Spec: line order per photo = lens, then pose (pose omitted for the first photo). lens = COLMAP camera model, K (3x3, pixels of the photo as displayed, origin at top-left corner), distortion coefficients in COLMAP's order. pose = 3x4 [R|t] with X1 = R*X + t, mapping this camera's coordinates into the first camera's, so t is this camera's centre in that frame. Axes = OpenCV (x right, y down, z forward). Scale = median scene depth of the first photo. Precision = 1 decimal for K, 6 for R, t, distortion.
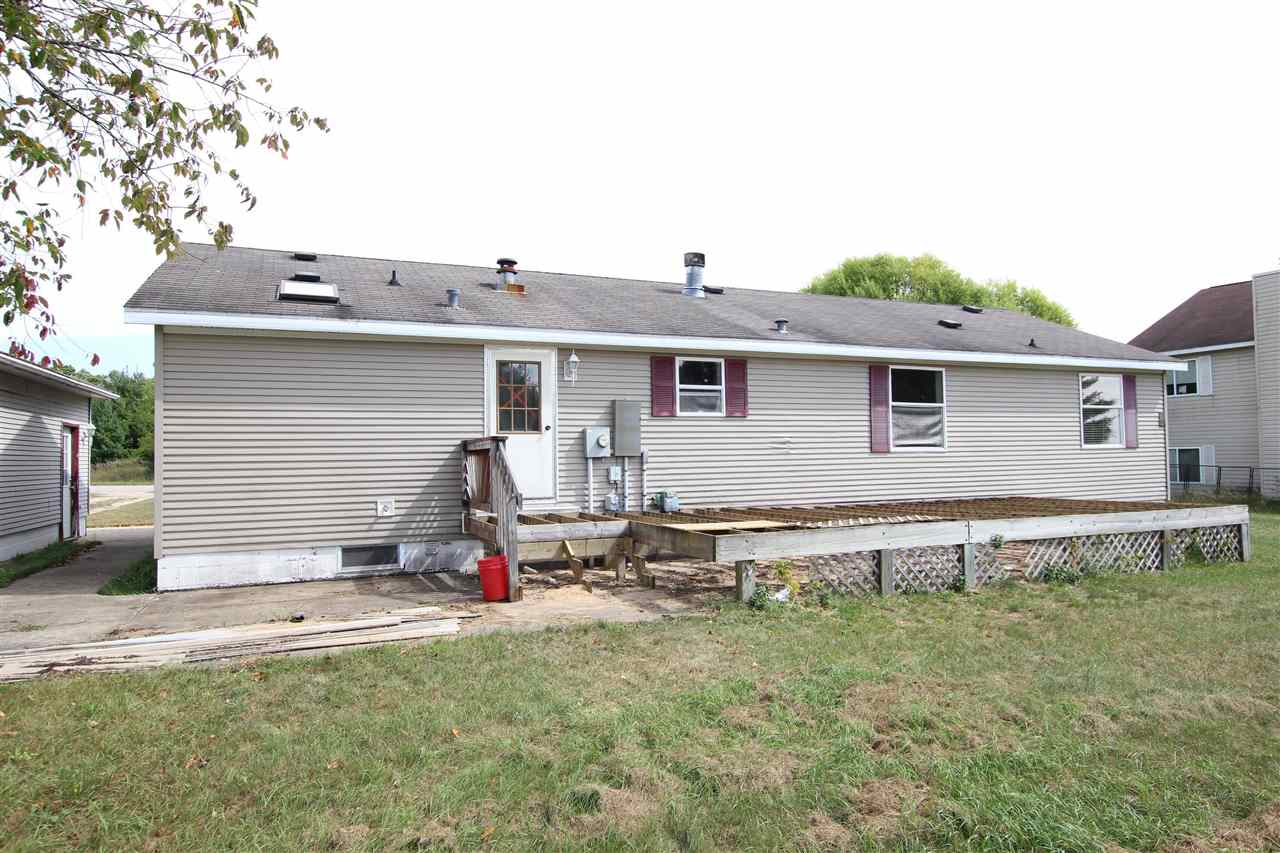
lens RADIAL K [[788.3, 0, 639.6], [0, 788.3, 426.8], [0, 0, 1]] dist [0.000831, -0.000220]
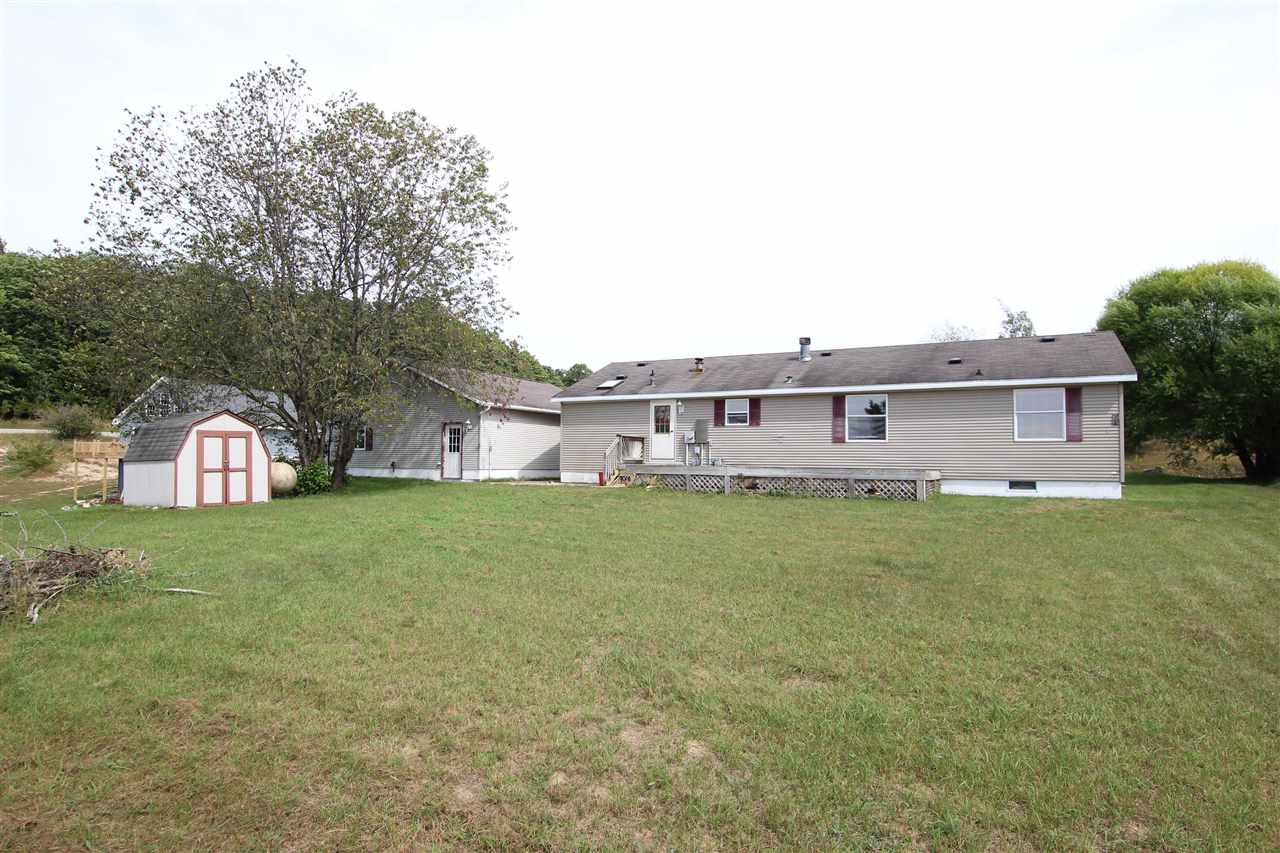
lens RADIAL K [[704.0, 0, 640.9], [0, 704.0, 428.3], [0, 0, 1]] dist [-0.000432, -0.000039]
pose [[0.630080, -0.013651, -0.776410, 1.427607], [0.012624, 0.999893, -0.007336, 0.005677], [0.776427, -0.005179, 0.630185, -0.454583]]
